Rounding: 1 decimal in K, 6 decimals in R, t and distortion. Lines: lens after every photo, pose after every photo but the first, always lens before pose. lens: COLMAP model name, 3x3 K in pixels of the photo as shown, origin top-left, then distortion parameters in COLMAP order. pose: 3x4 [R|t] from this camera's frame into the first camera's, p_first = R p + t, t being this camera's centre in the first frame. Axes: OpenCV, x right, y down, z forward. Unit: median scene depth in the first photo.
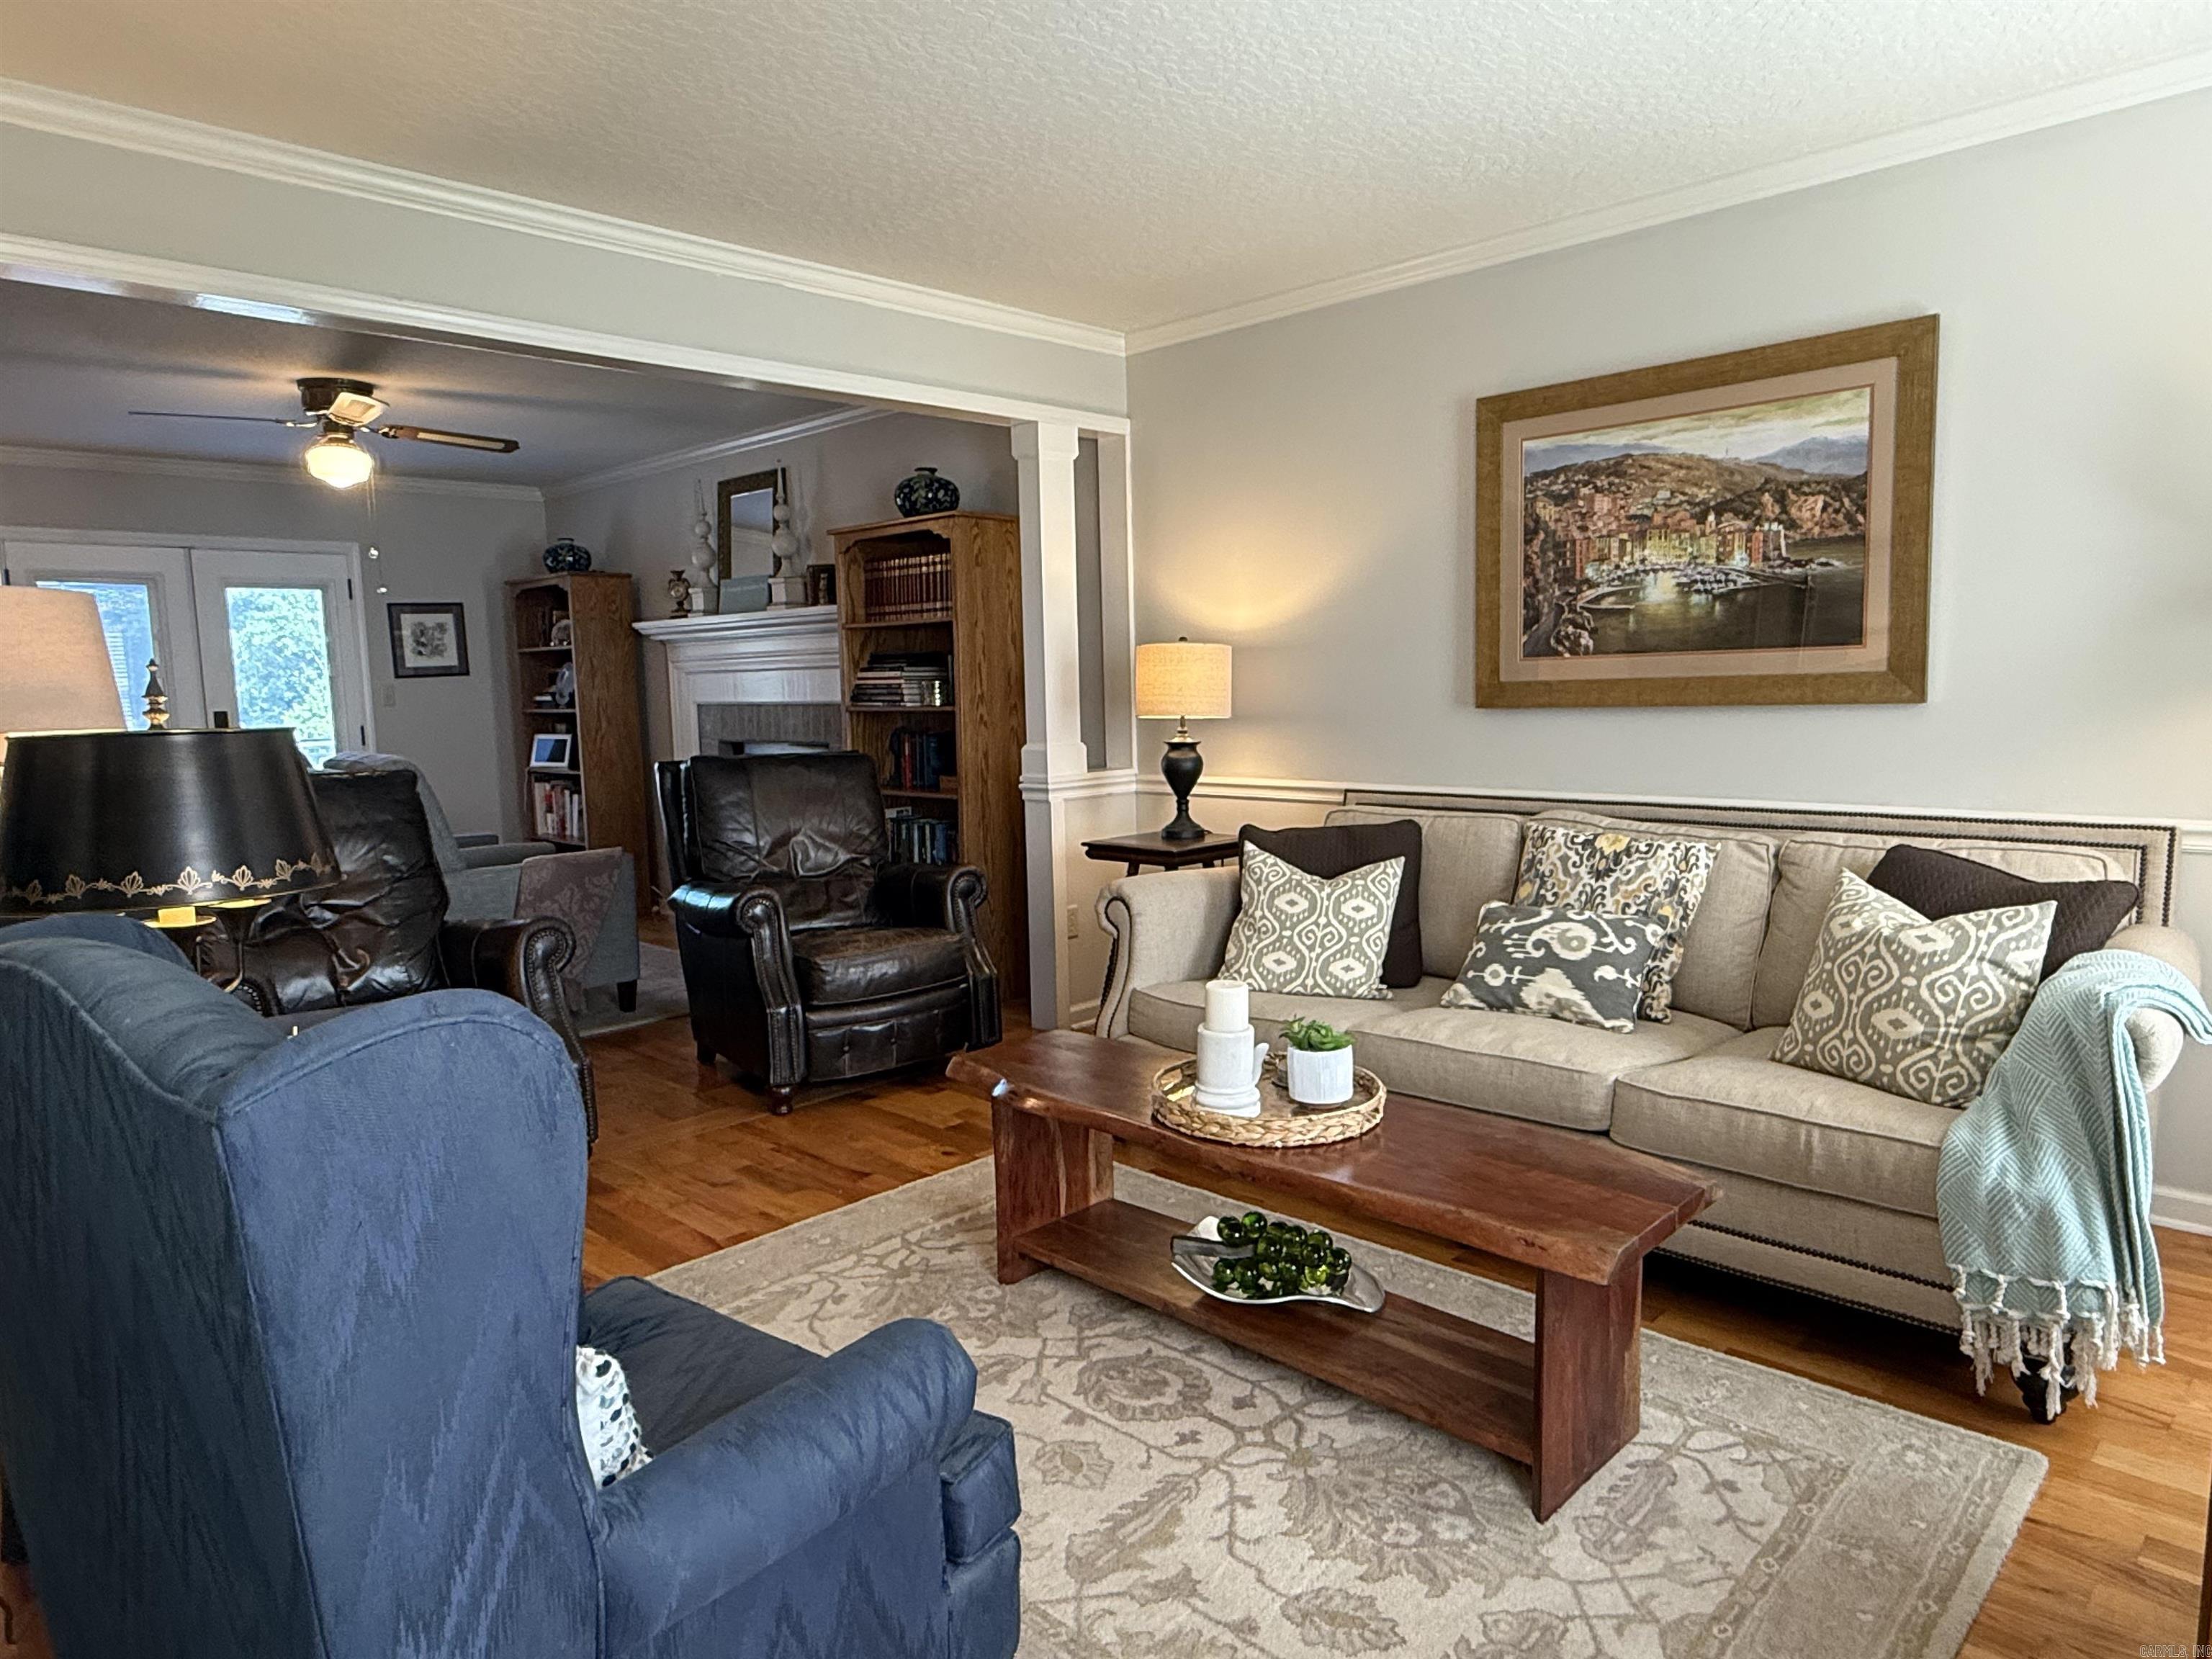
lens RADIAL K [[1375.6, 0, 1101.3], [0, 1375.6, 832.7], [0, 0, 1]] dist [0.000718, 0.002832]
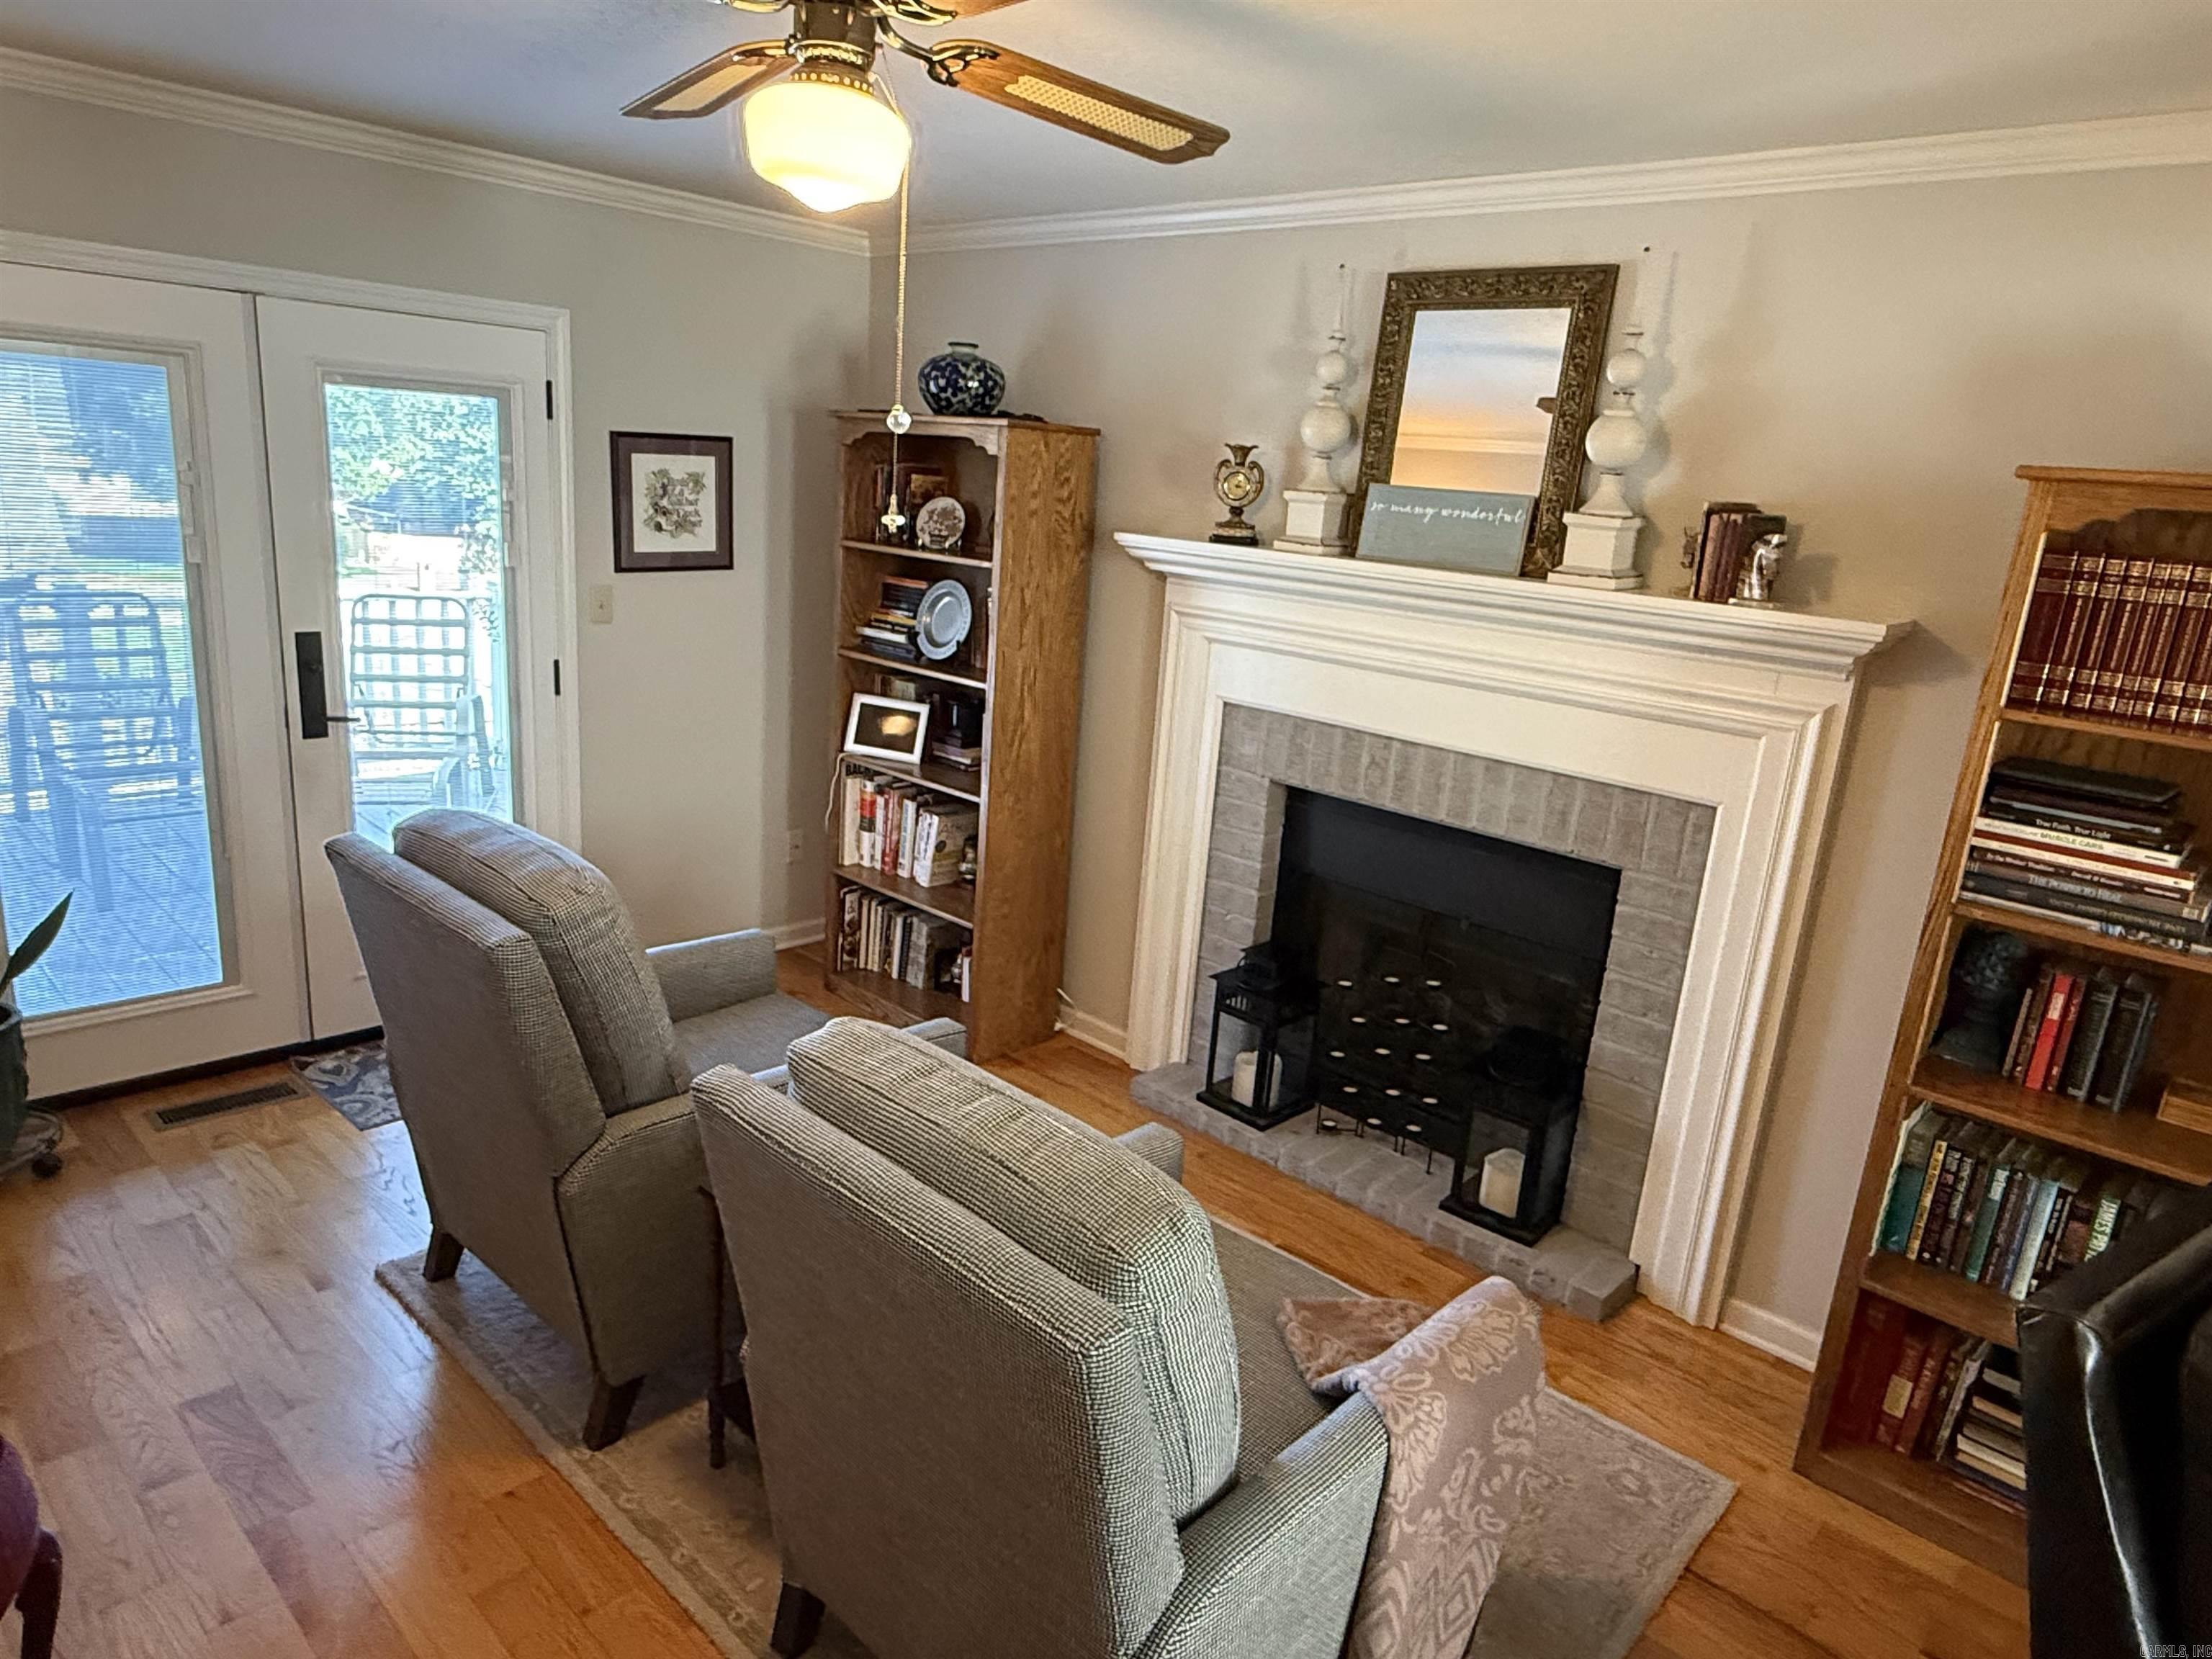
lens RADIAL K [[1375.6, 0, 1101.3], [0, 1375.6, 832.7], [0, 0, 1]] dist [0.000718, 0.002832]
pose [[0.995110, 0.092147, 0.035570, -0.363560], [-0.096367, 0.984739, 0.144923, -0.118833], [-0.021673, -0.147642, 0.988803, 0.483818]]
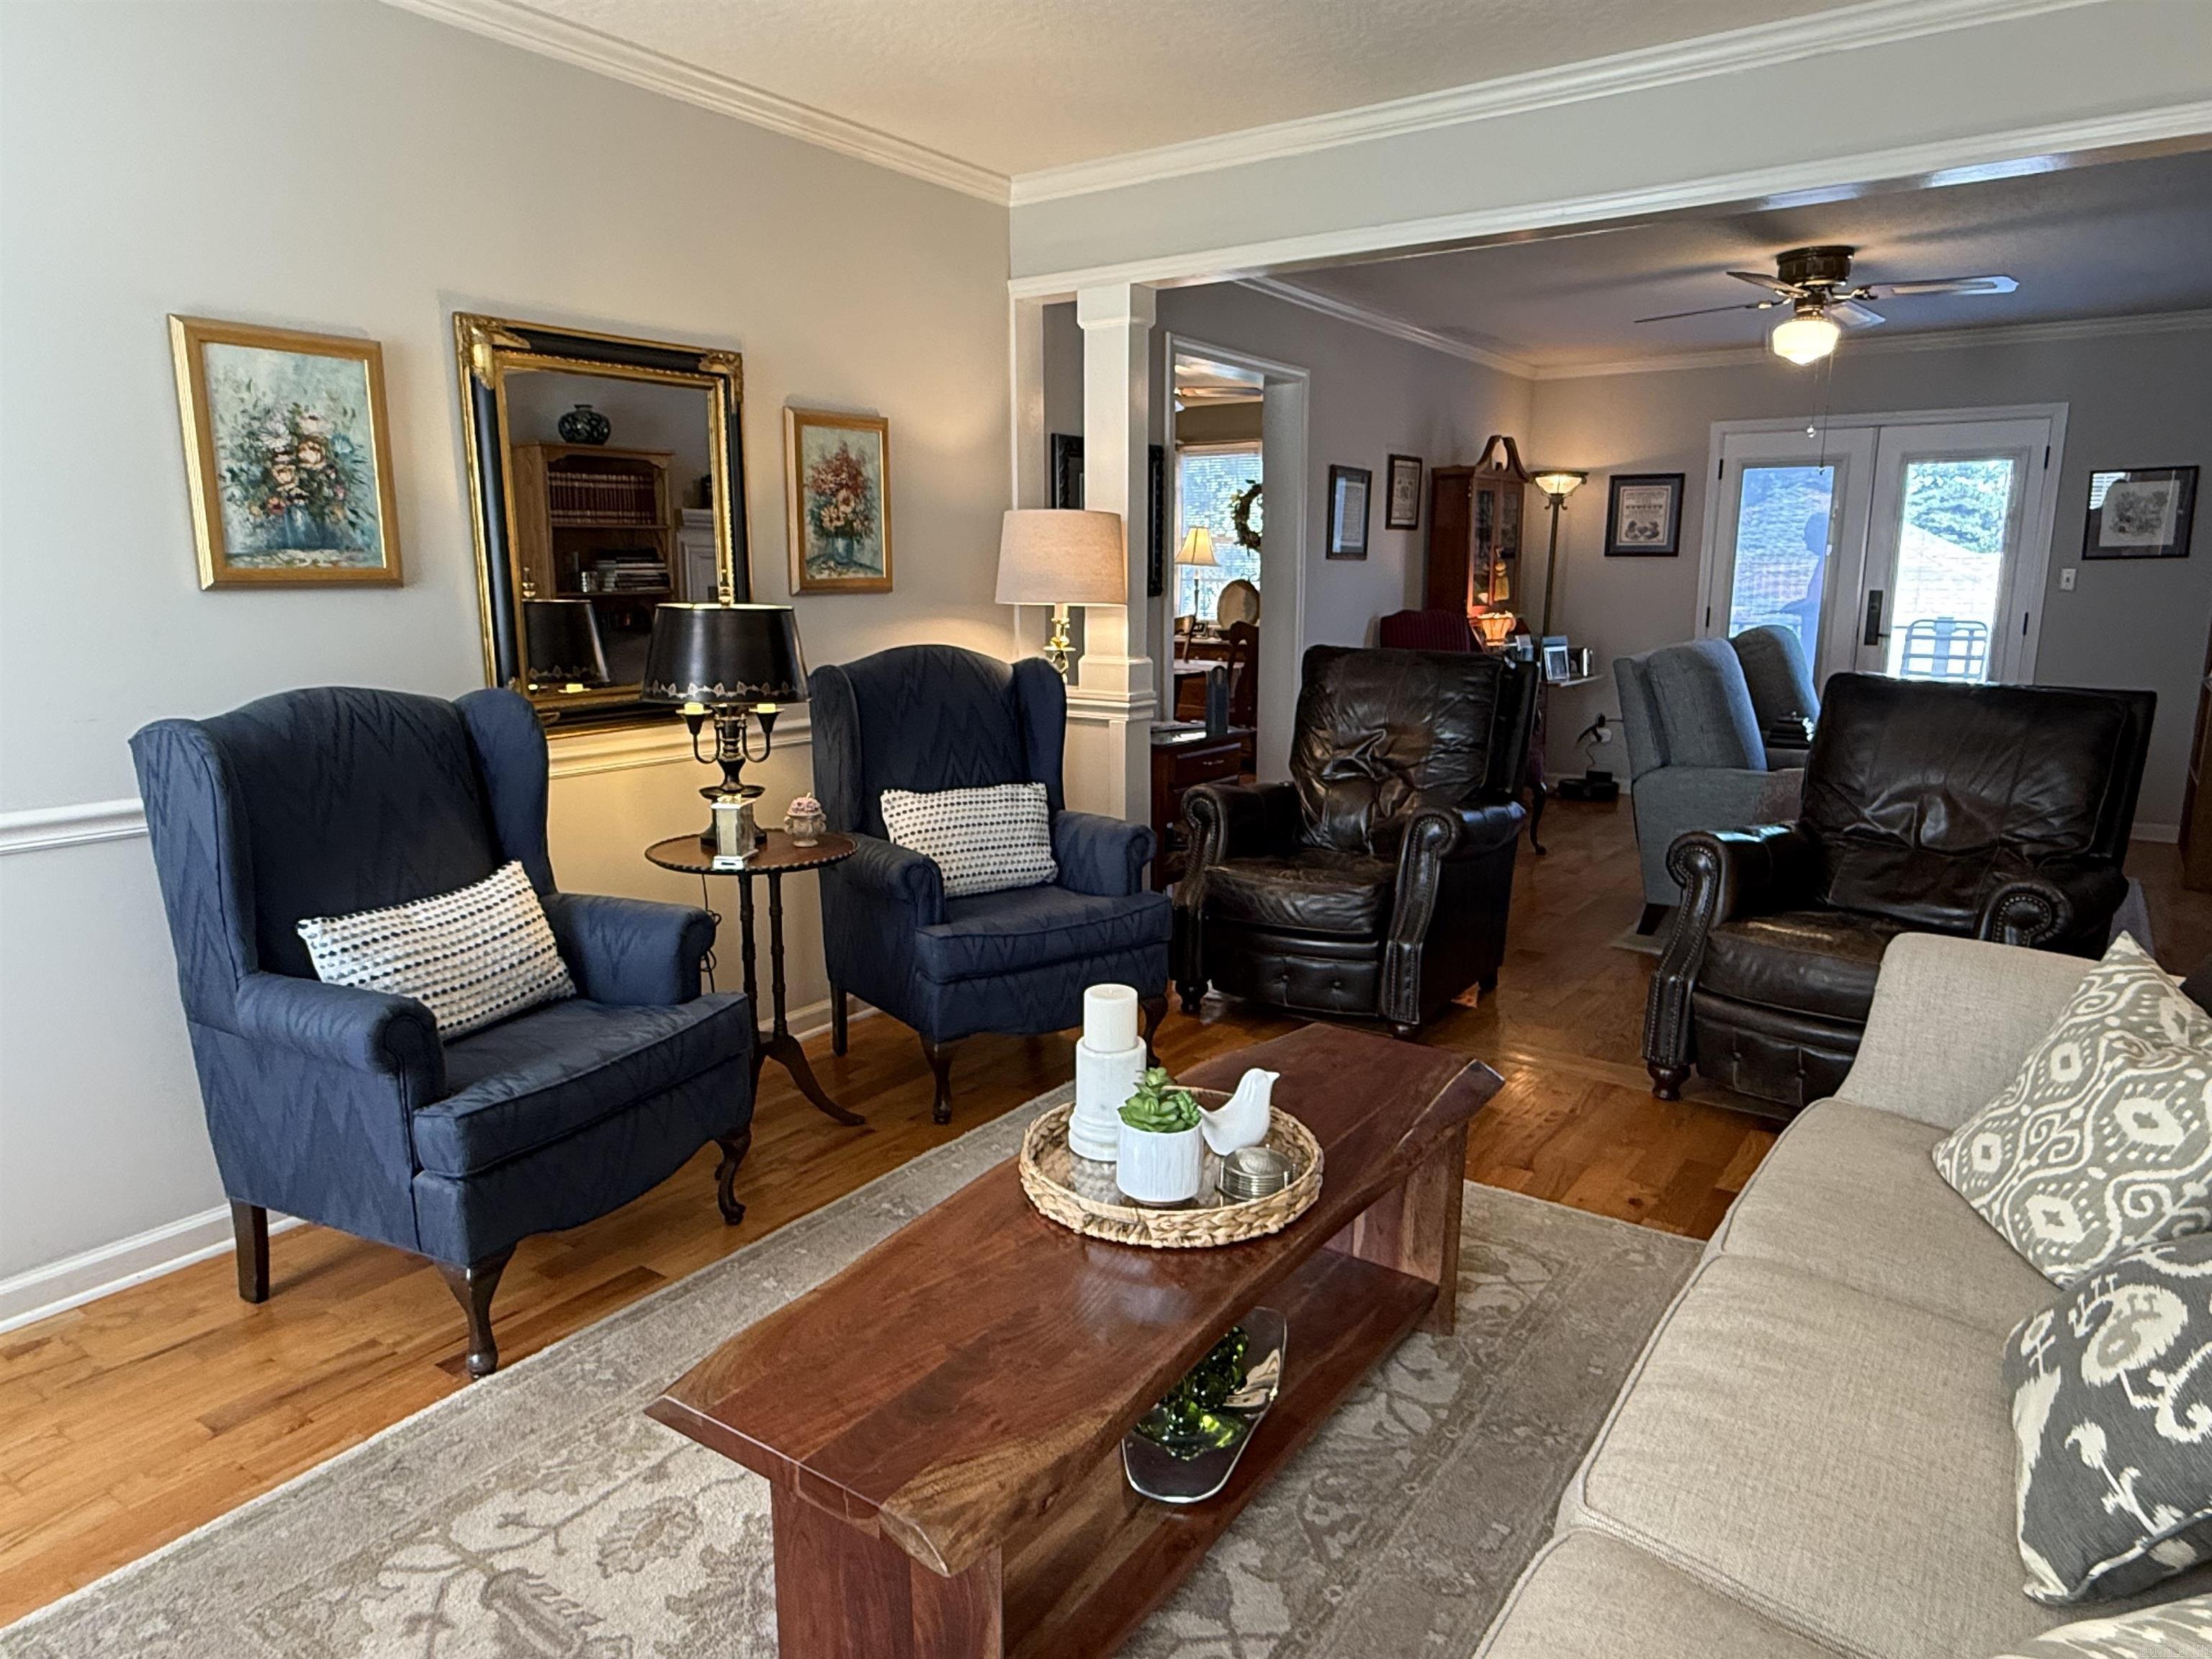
lens RADIAL K [[1375.6, 0, 1101.3], [0, 1375.6, 832.7], [0, 0, 1]] dist [0.000718, 0.002832]
pose [[0.167067, 0.213545, -0.962542, 0.277249], [-0.119696, 0.973435, 0.195186, -0.044551], [0.978653, 0.082603, 0.188190, 0.274023]]
